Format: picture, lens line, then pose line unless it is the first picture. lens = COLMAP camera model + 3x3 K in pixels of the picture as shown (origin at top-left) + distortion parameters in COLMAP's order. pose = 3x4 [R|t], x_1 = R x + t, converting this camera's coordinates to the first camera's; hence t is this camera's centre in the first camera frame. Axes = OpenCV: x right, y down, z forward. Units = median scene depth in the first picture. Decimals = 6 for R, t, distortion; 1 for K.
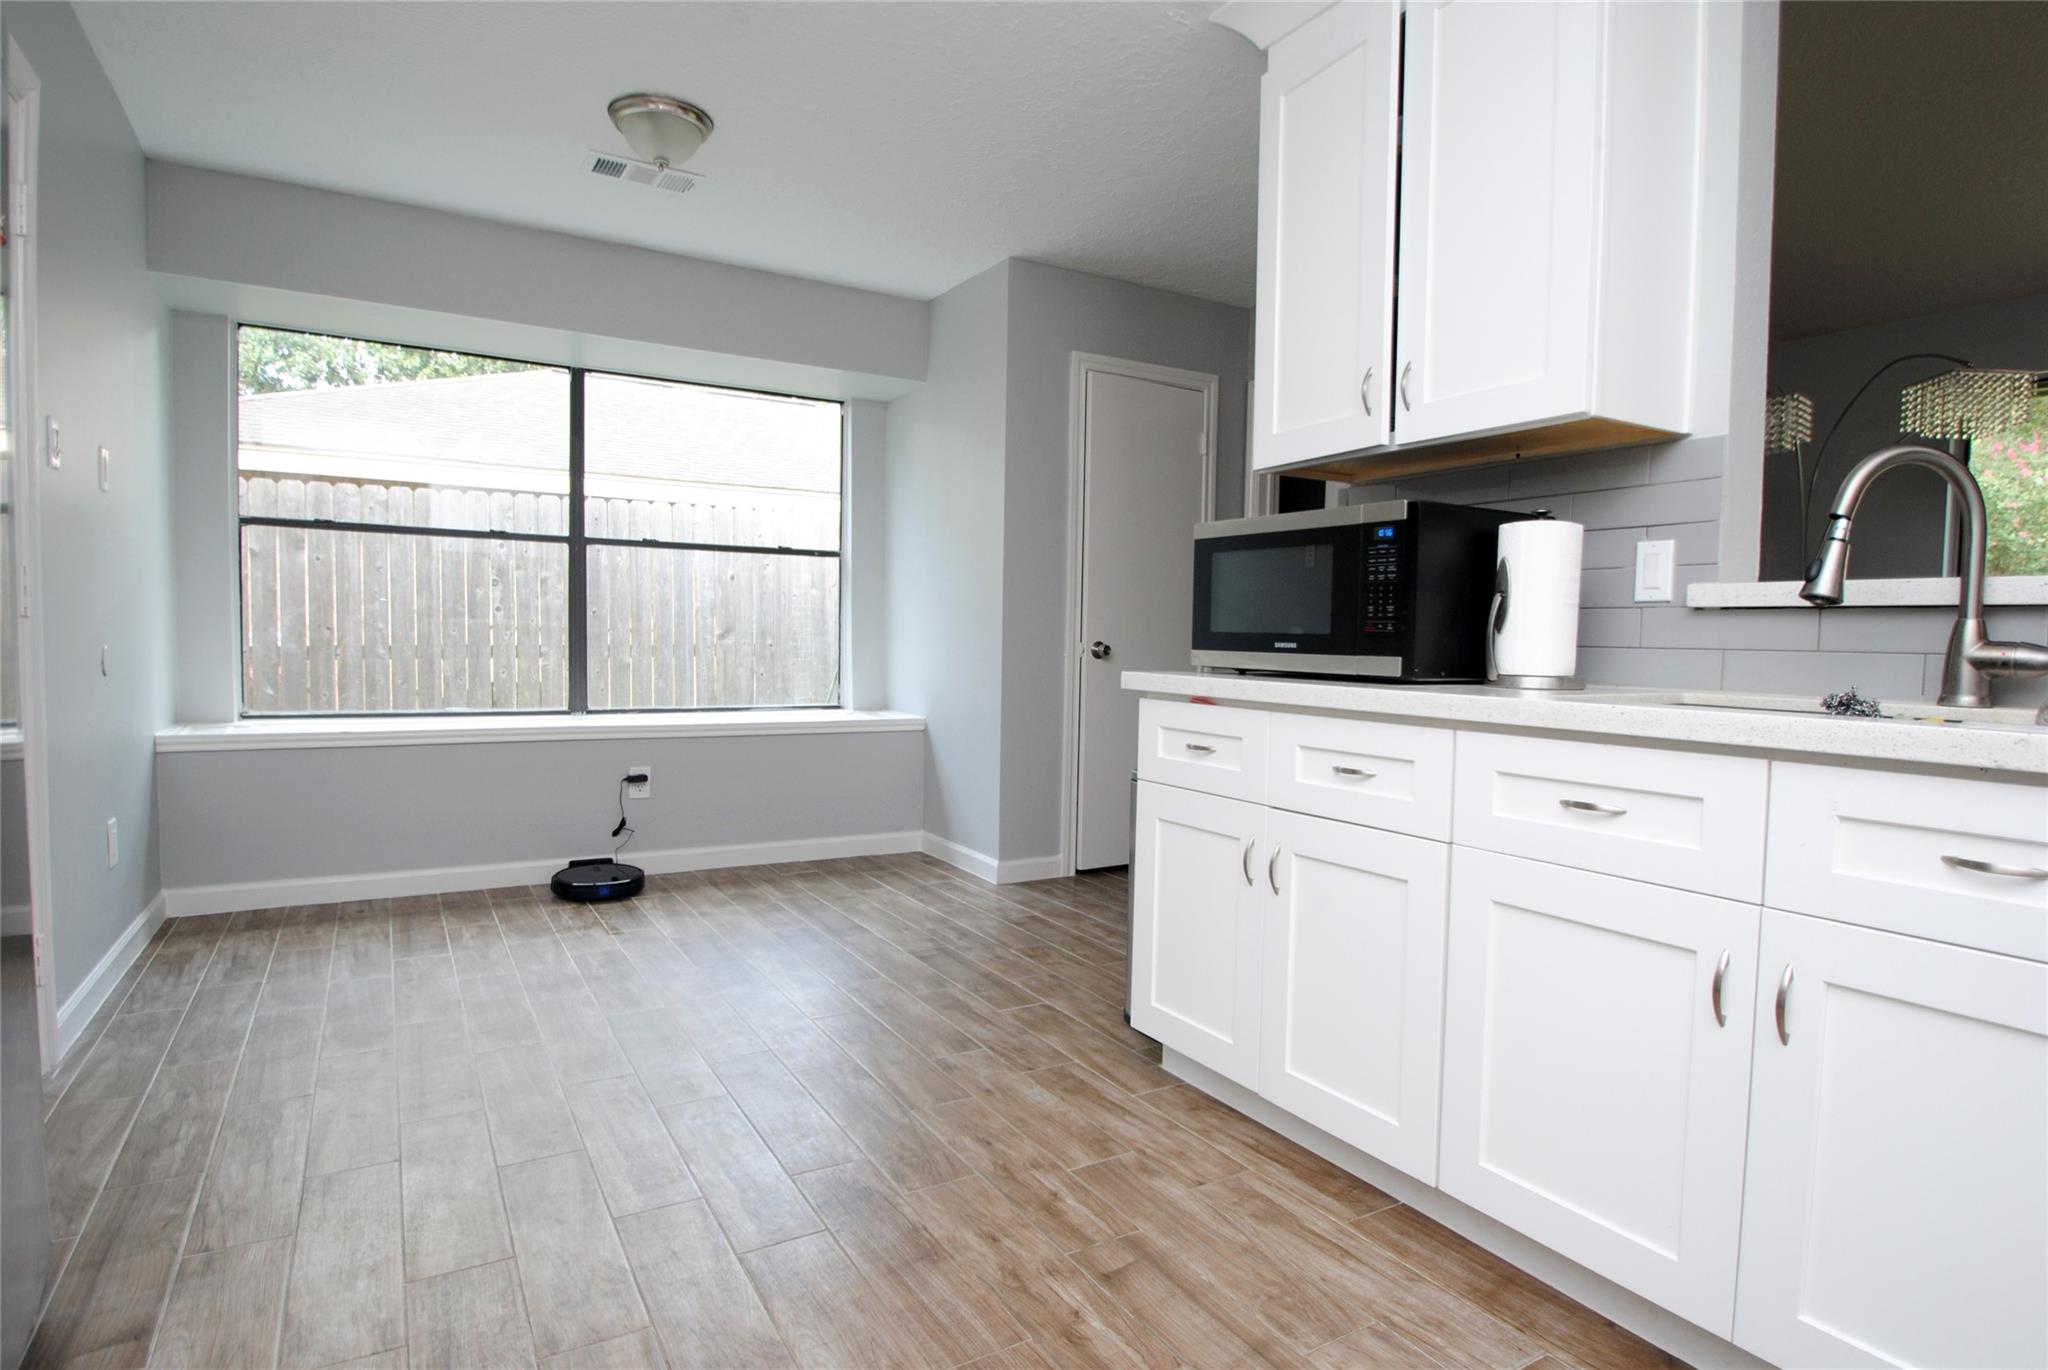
lens RADIAL K [[1098.3, 0, 1049.6], [0, 1098.3, 688.0], [0, 0, 1]] dist [-0.011771, -0.010654]
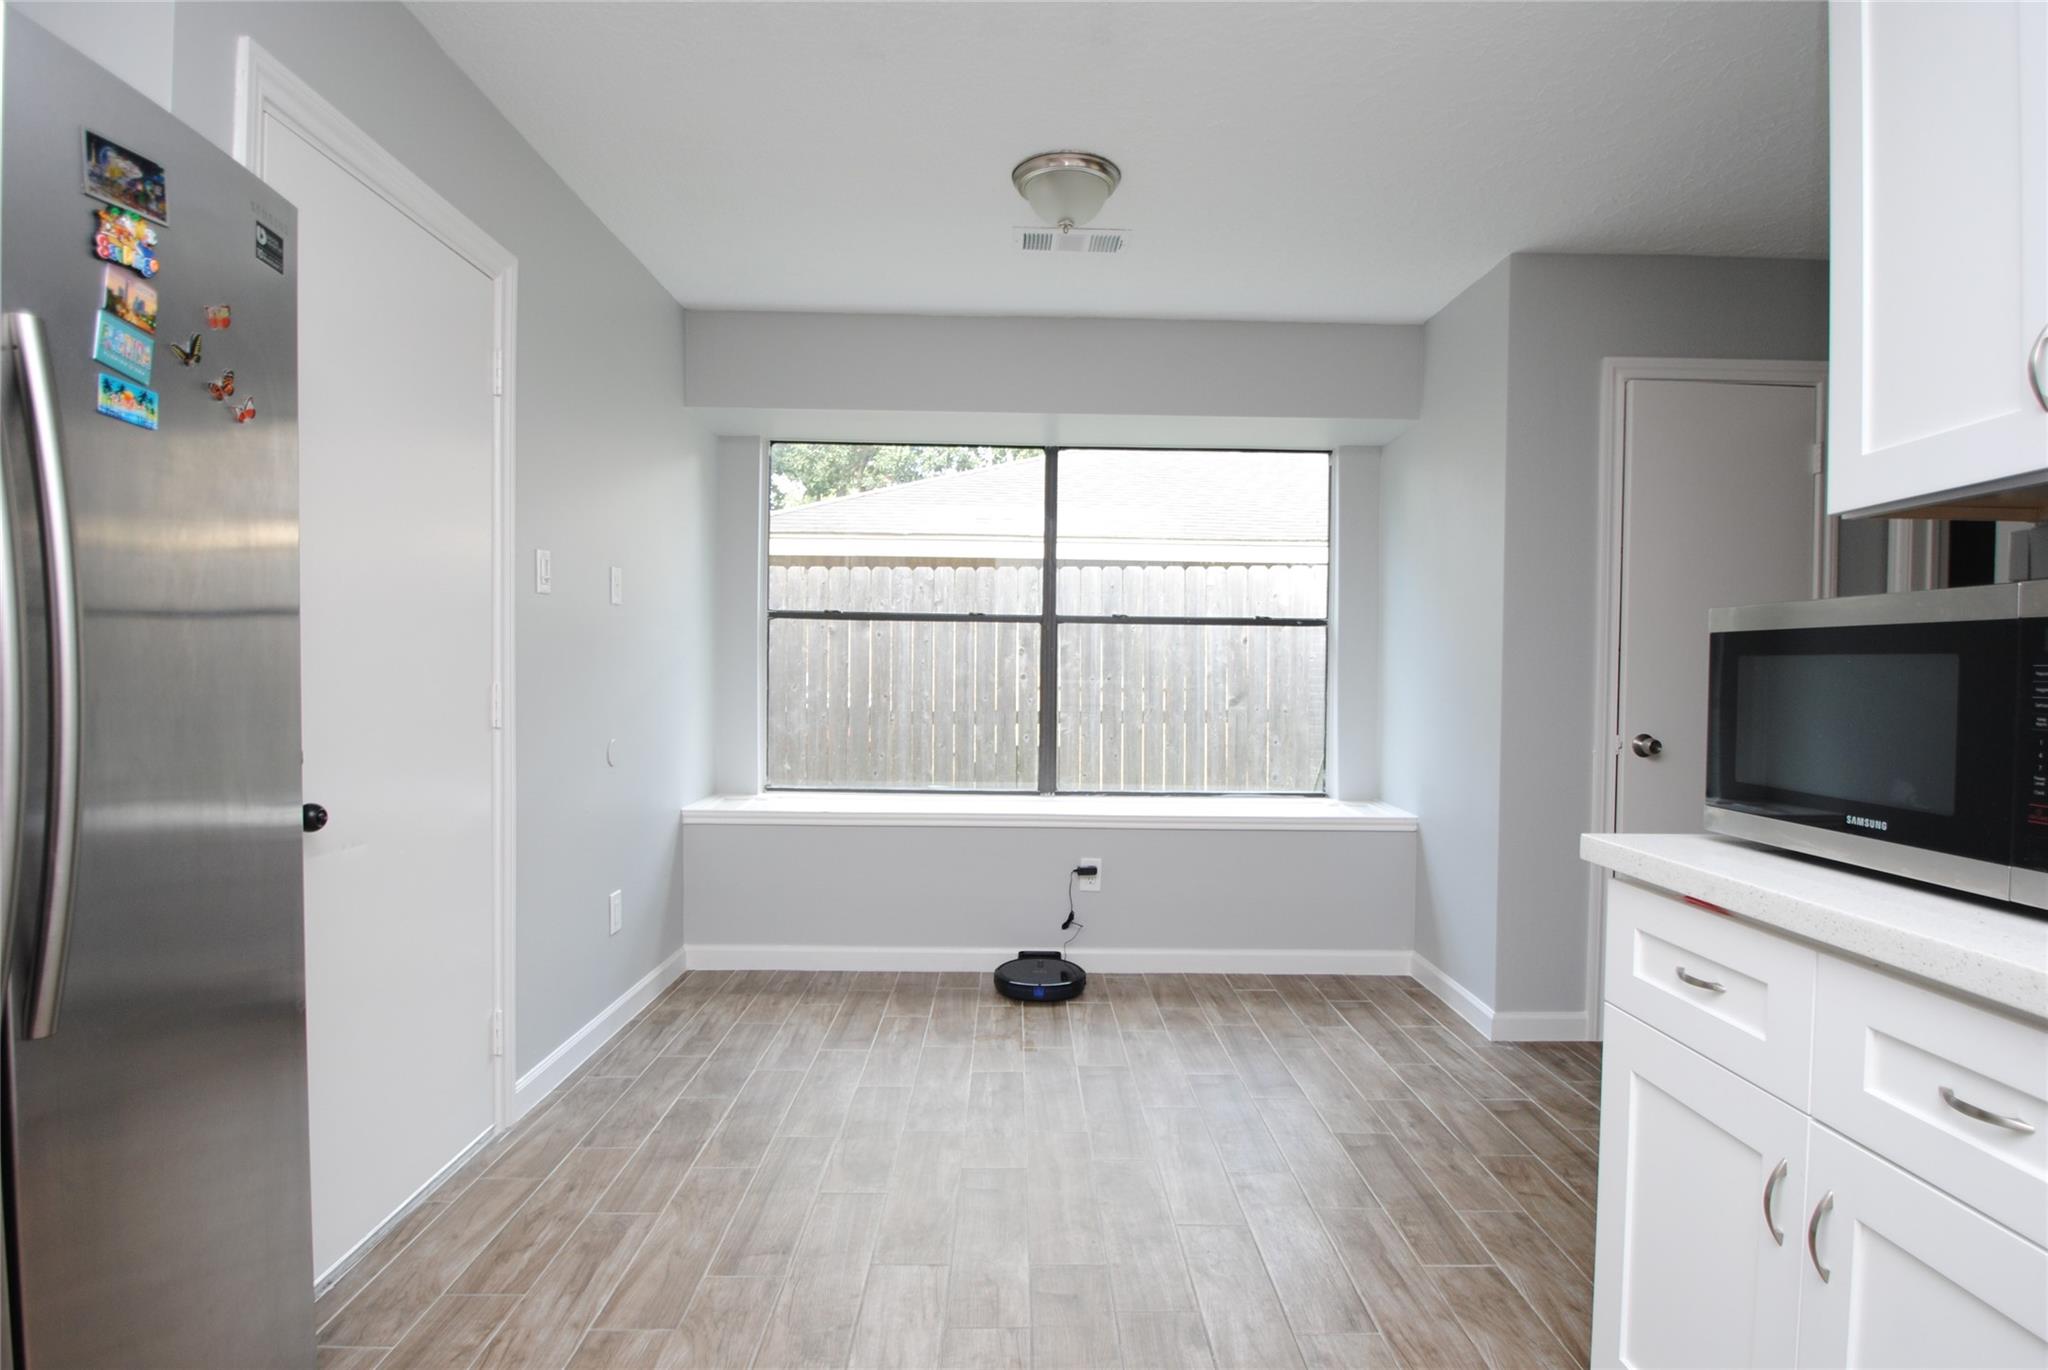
lens RADIAL K [[1098.3, 0, 1040.3], [0, 1098.3, 689.8], [0, 0, 1]] dist [-0.011771, -0.010654]
pose [[0.865524, 0.001402, -0.500866, 0.079346], [-0.020111, 0.999287, -0.031957, -0.051844], [0.500464, 0.037732, 0.864935, 0.181647]]
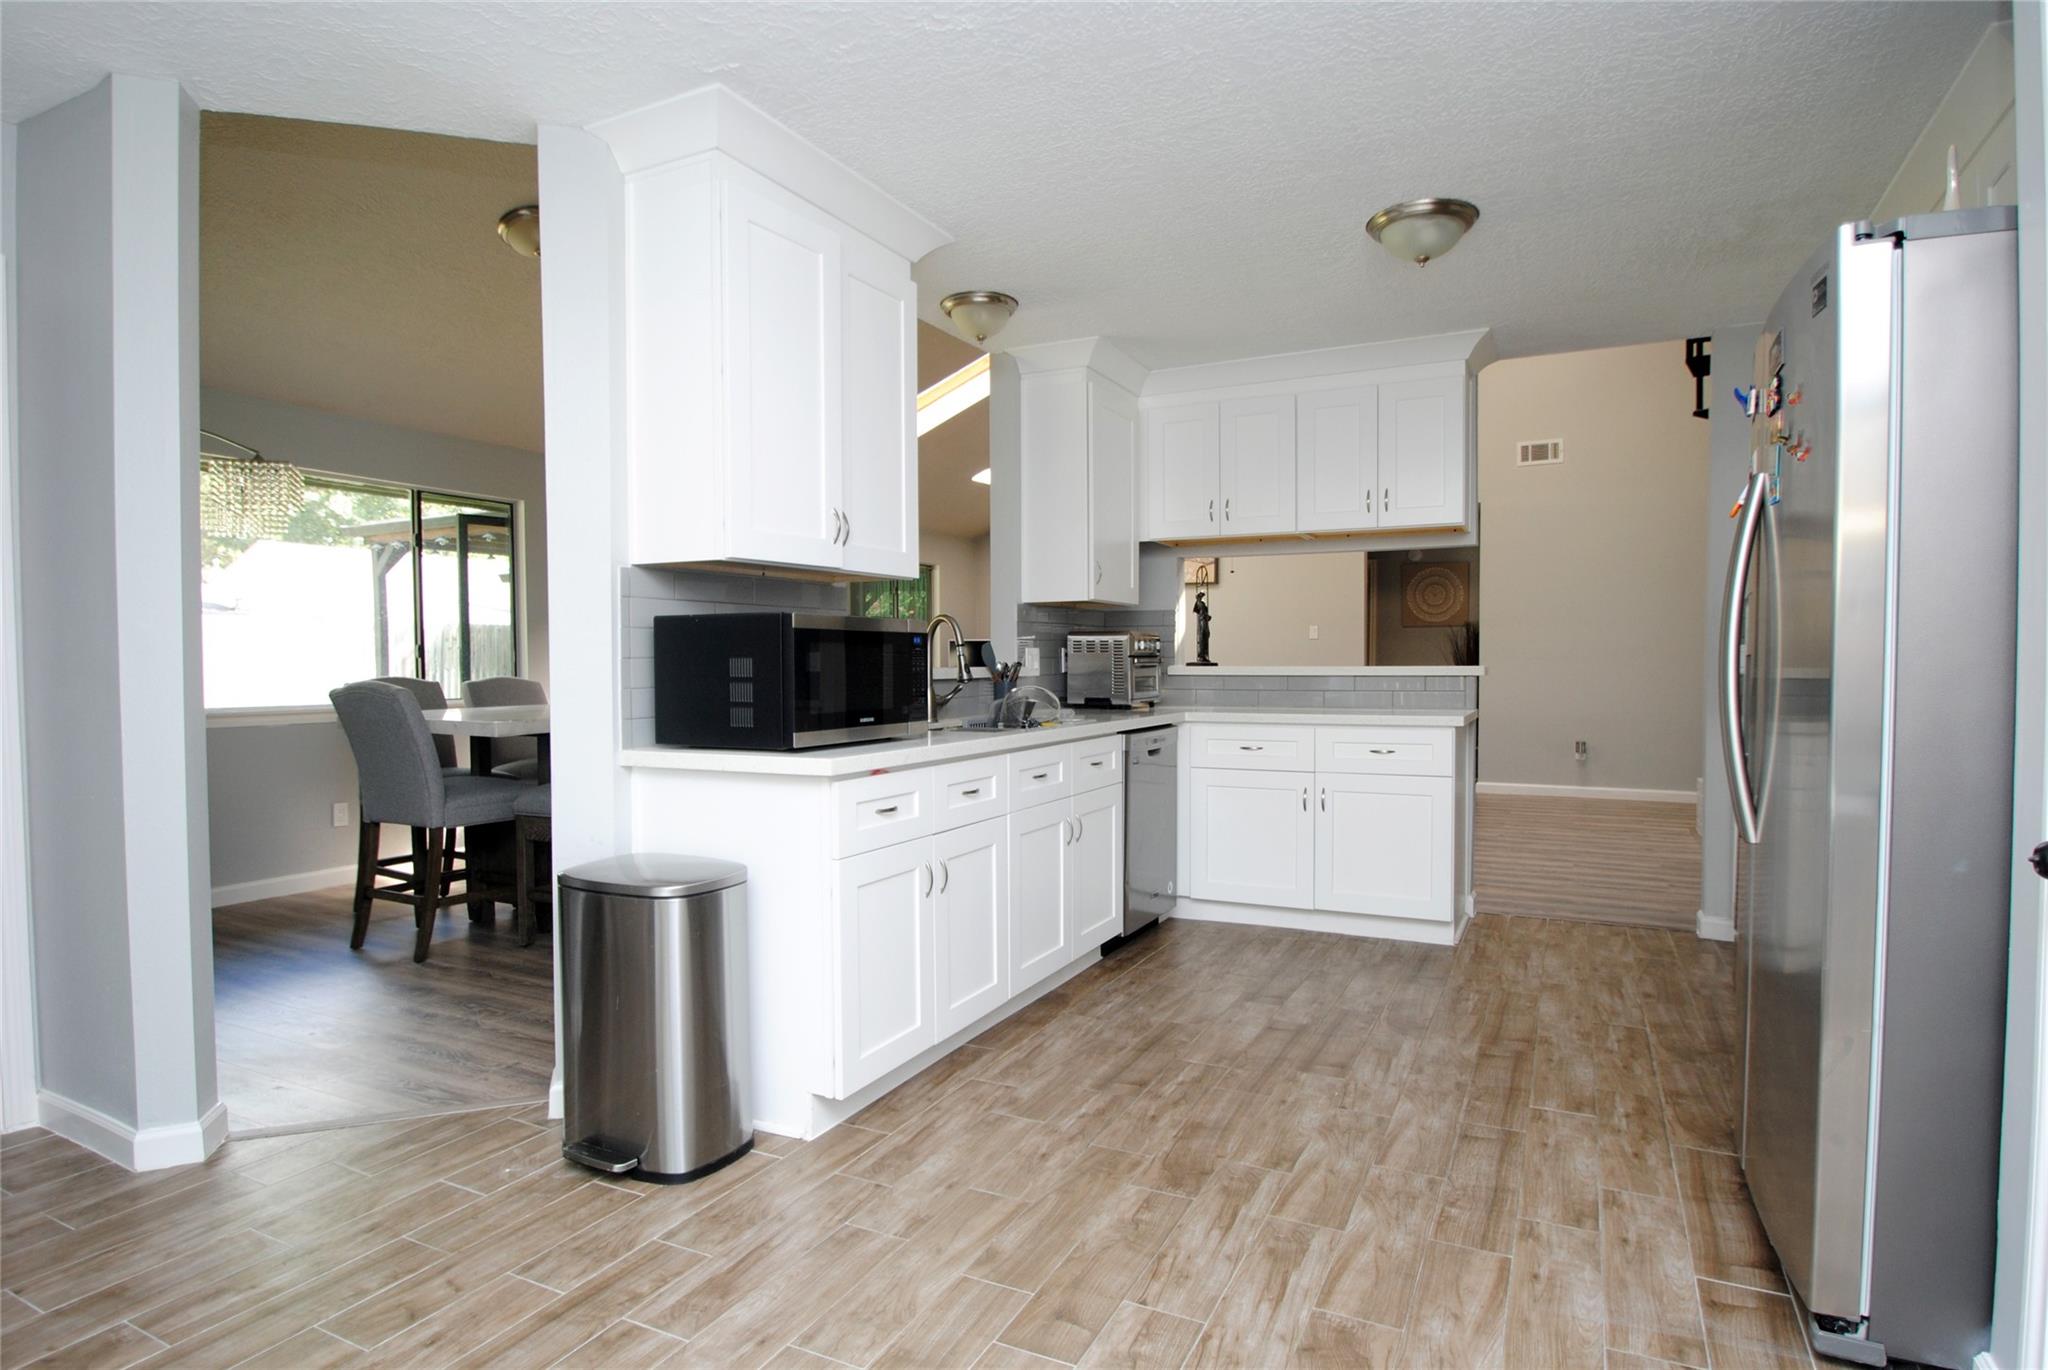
lens RADIAL K [[1098.3, 0, 1025.8], [0, 1098.3, 682.2], [0, 0, 1]] dist [-0.011771, -0.010654]
pose [[-0.525863, -0.034022, 0.849888, -0.615329], [0.038464, 0.997226, 0.063720, -0.099655], [-0.849699, 0.066198, -0.523096, 0.956650]]
